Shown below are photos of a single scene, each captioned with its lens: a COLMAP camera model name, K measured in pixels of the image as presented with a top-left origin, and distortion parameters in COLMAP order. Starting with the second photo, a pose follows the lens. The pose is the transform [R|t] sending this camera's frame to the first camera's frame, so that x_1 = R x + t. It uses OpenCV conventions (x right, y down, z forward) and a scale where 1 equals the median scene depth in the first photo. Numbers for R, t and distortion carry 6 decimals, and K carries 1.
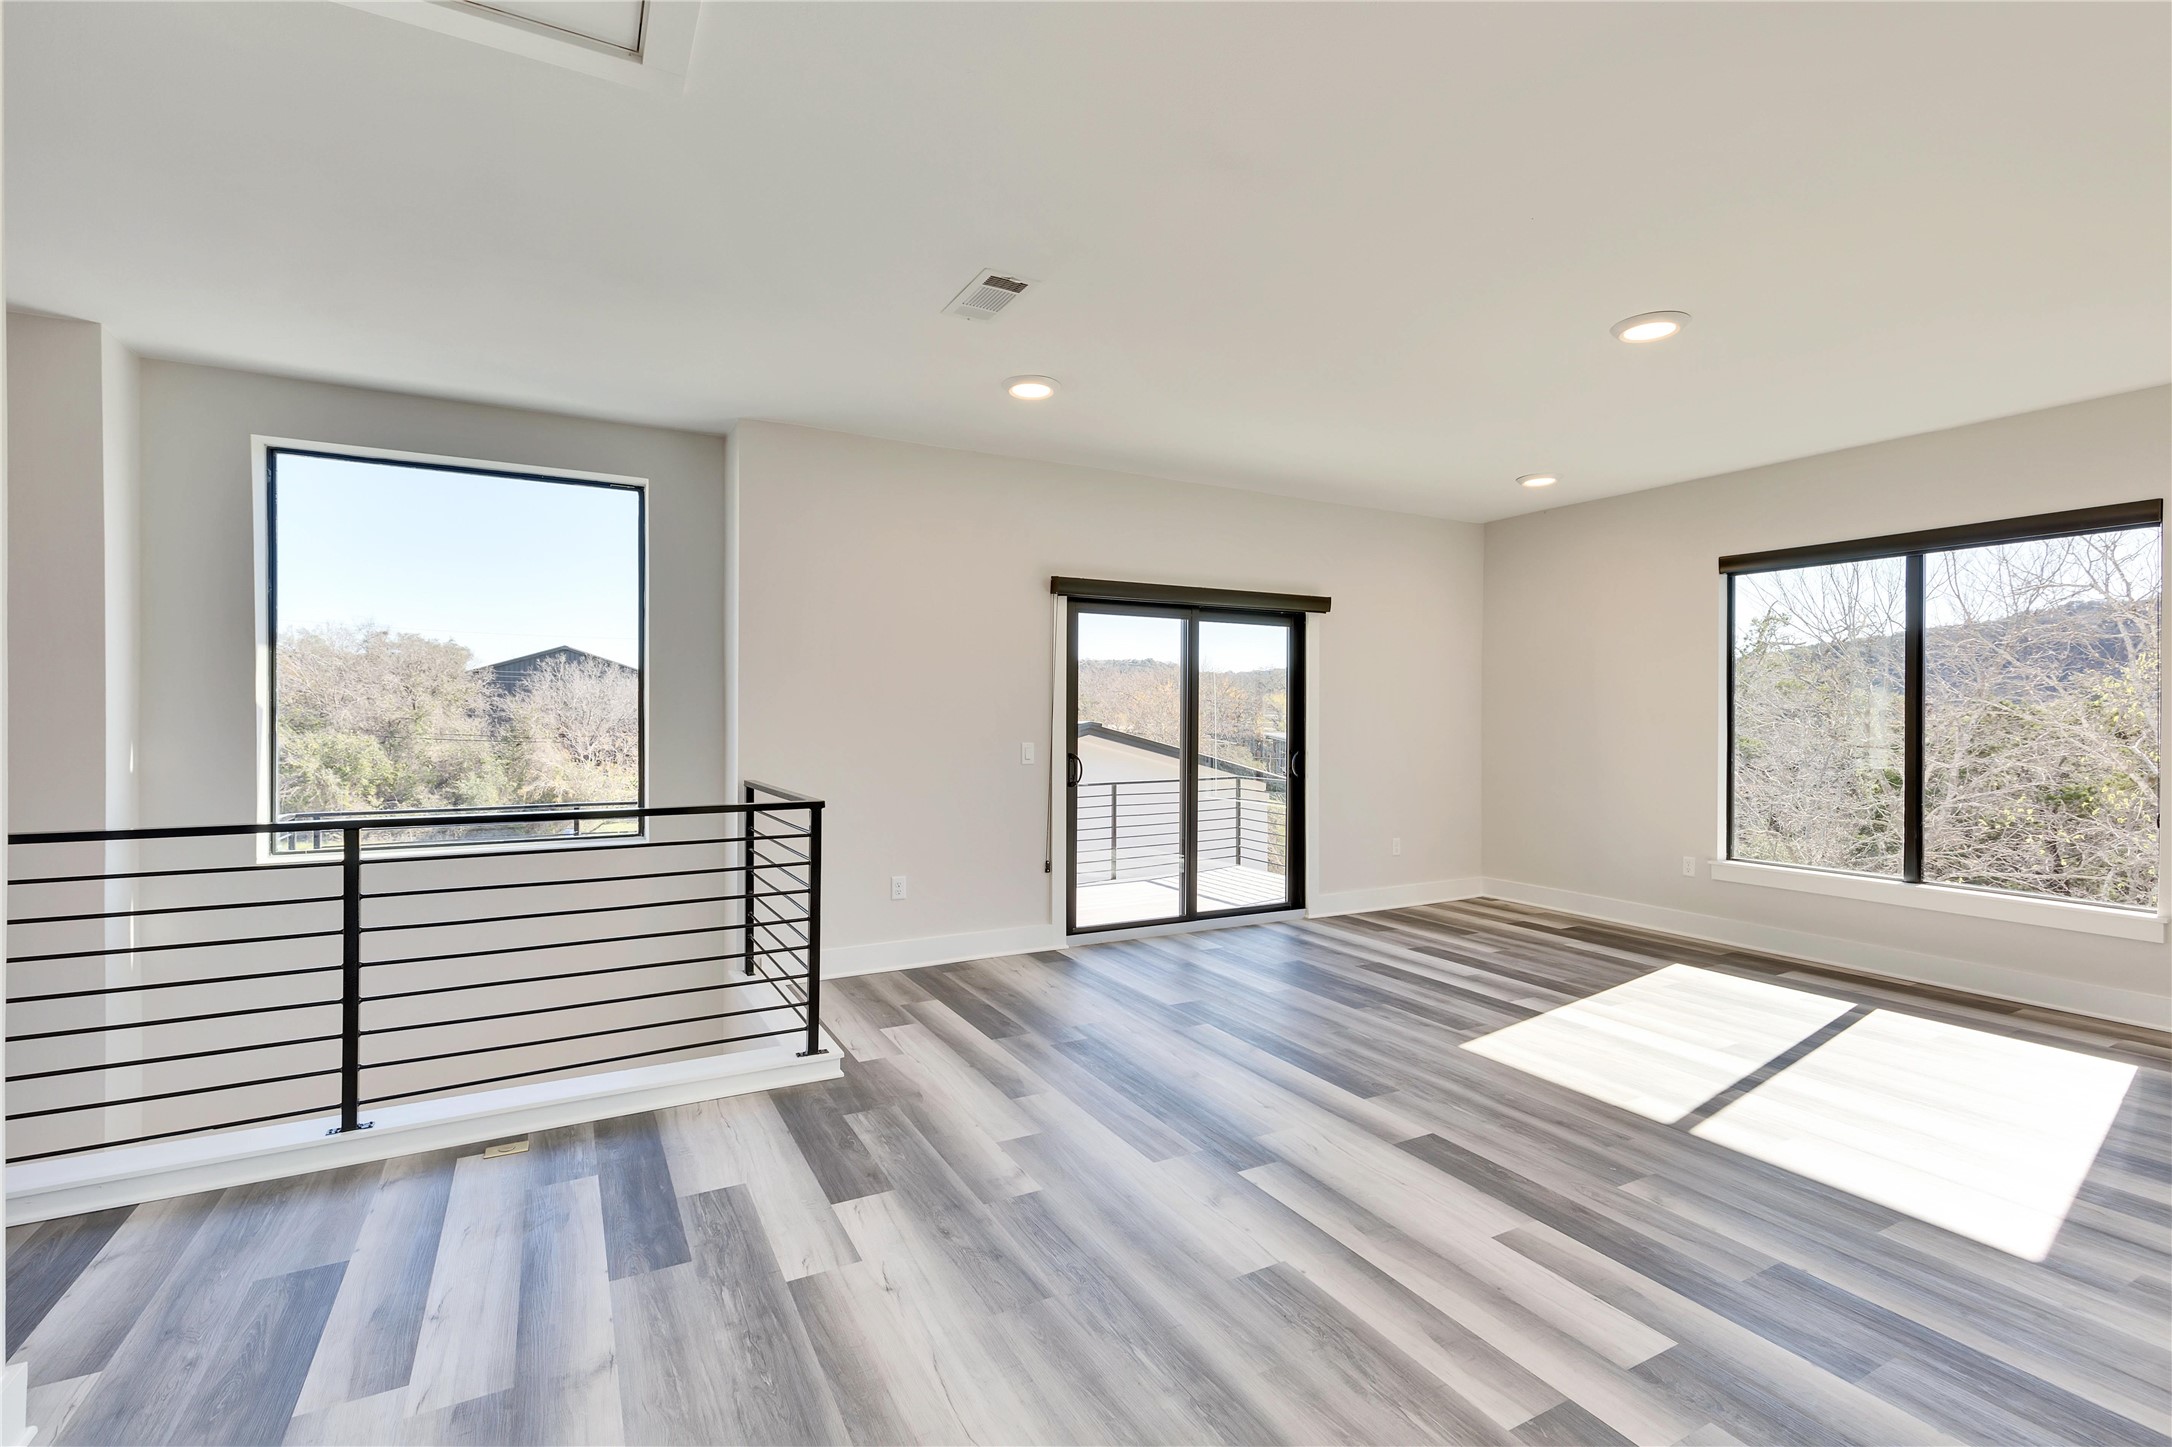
lens RADIAL K [[989.1, 0, 1086.4], [0, 989.1, 713.9], [0, 0, 1]] dist [0.003550, 0.000075]
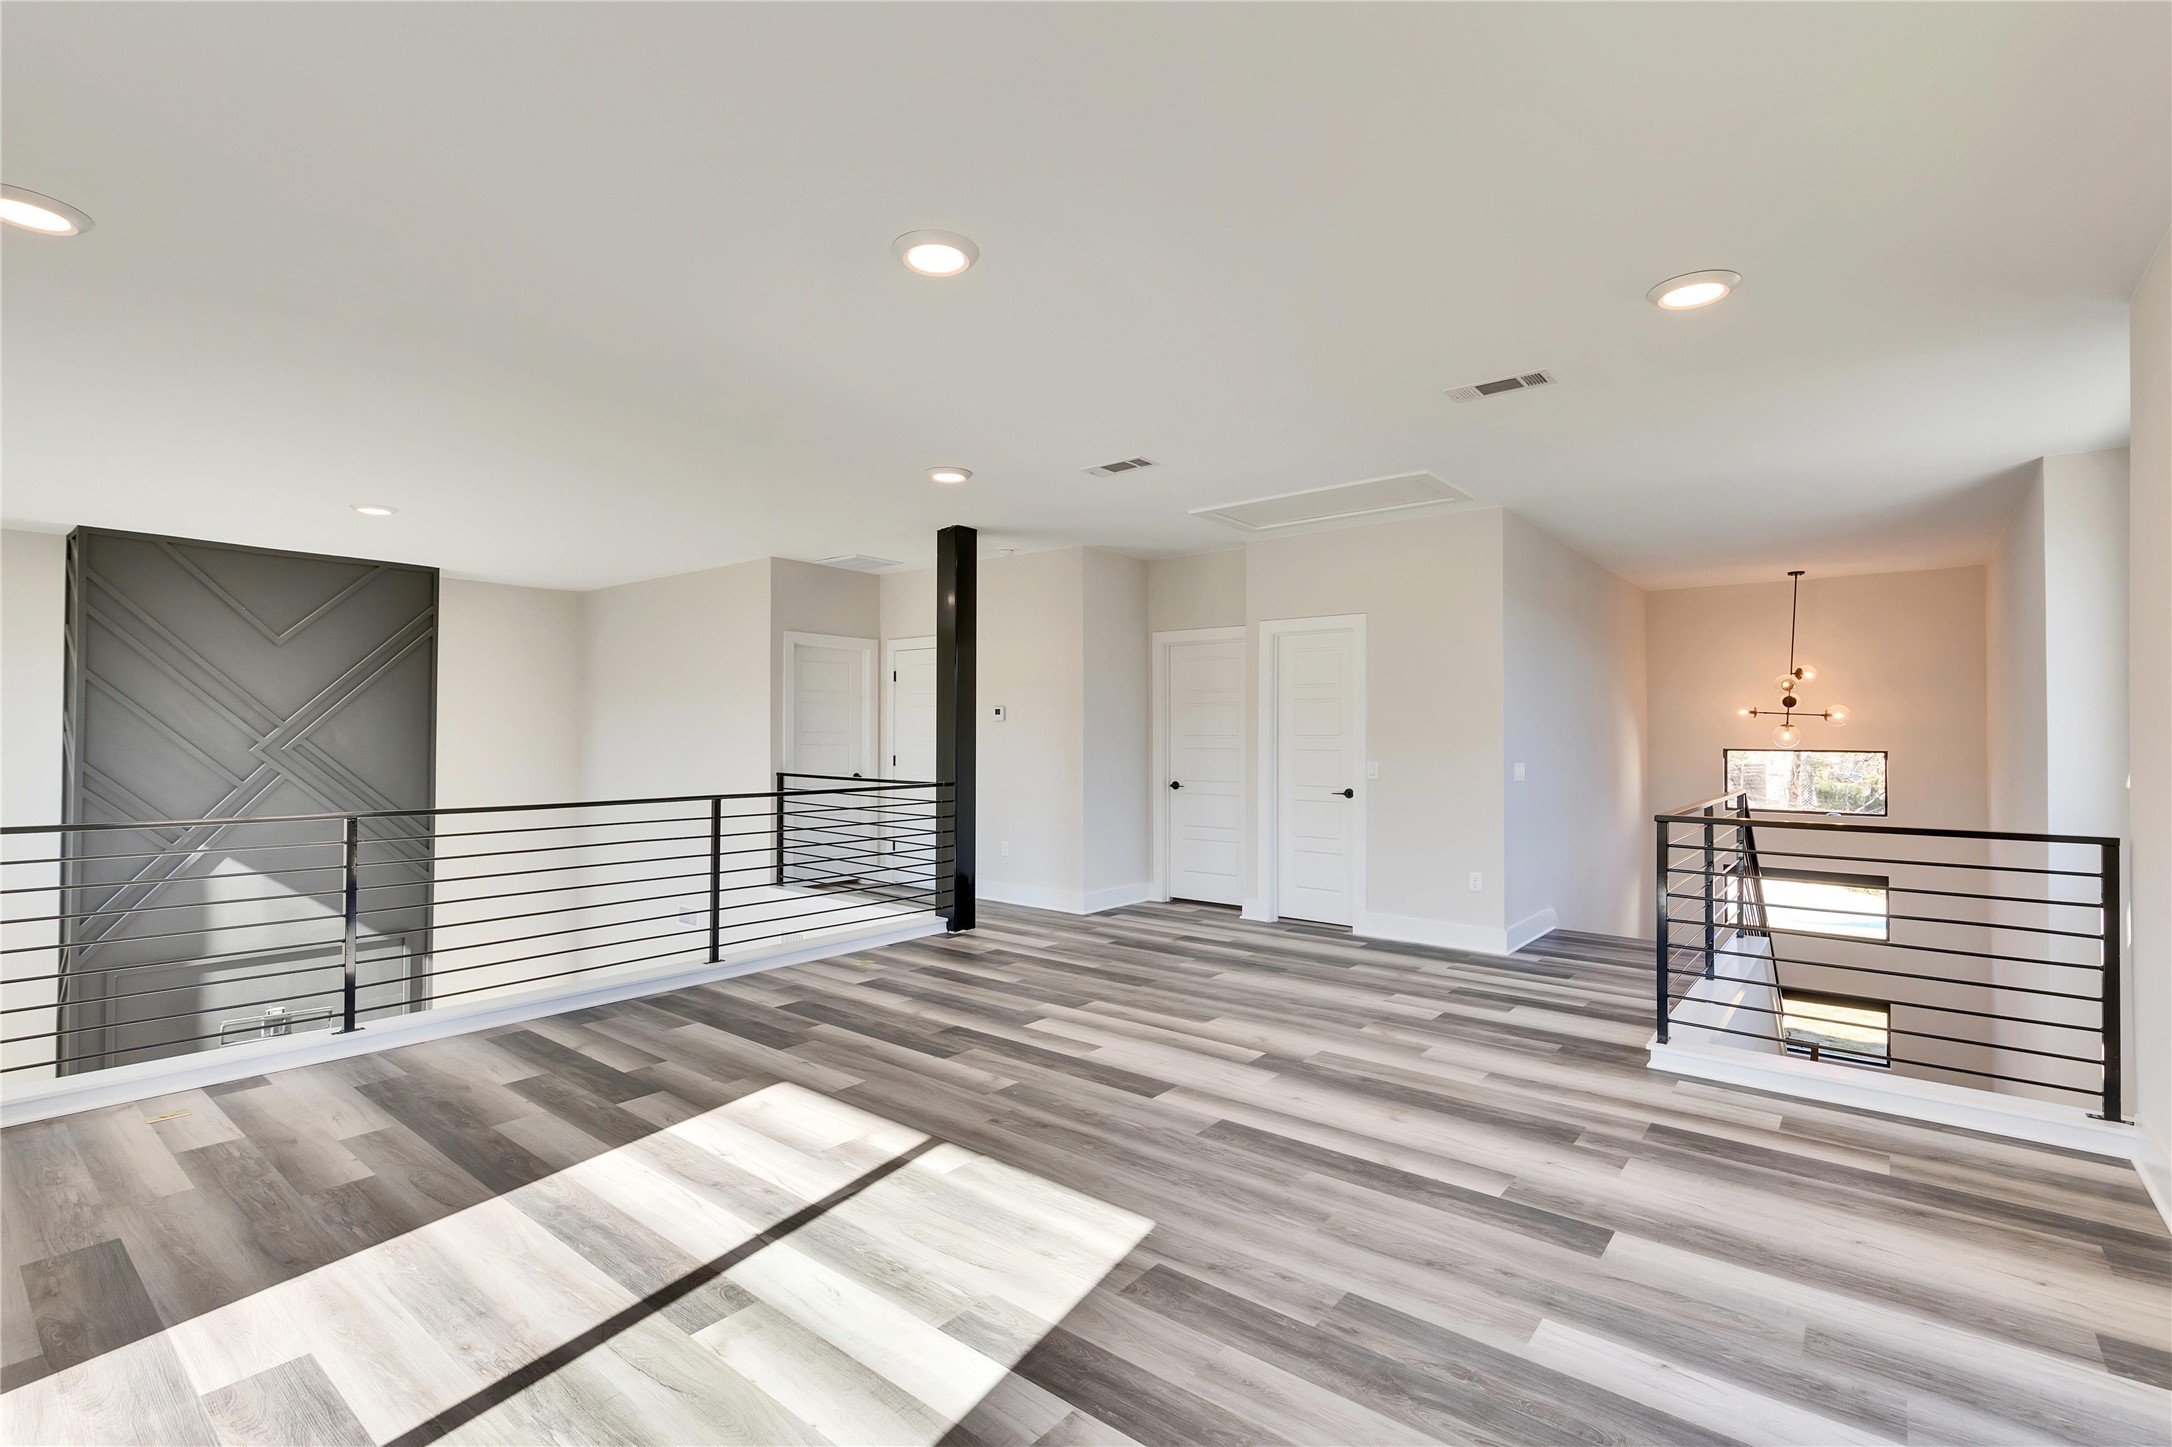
lens RADIAL K [[989.1, 0, 1086.0], [0, 989.1, 728.5], [0, 0, 1]] dist [0.003550, 0.000075]
pose [[-0.927688, -0.009176, -0.373243, 0.839567], [-0.007763, 0.999956, -0.005288, -0.000263], [0.373275, -0.002008, -0.927718, 2.004708]]
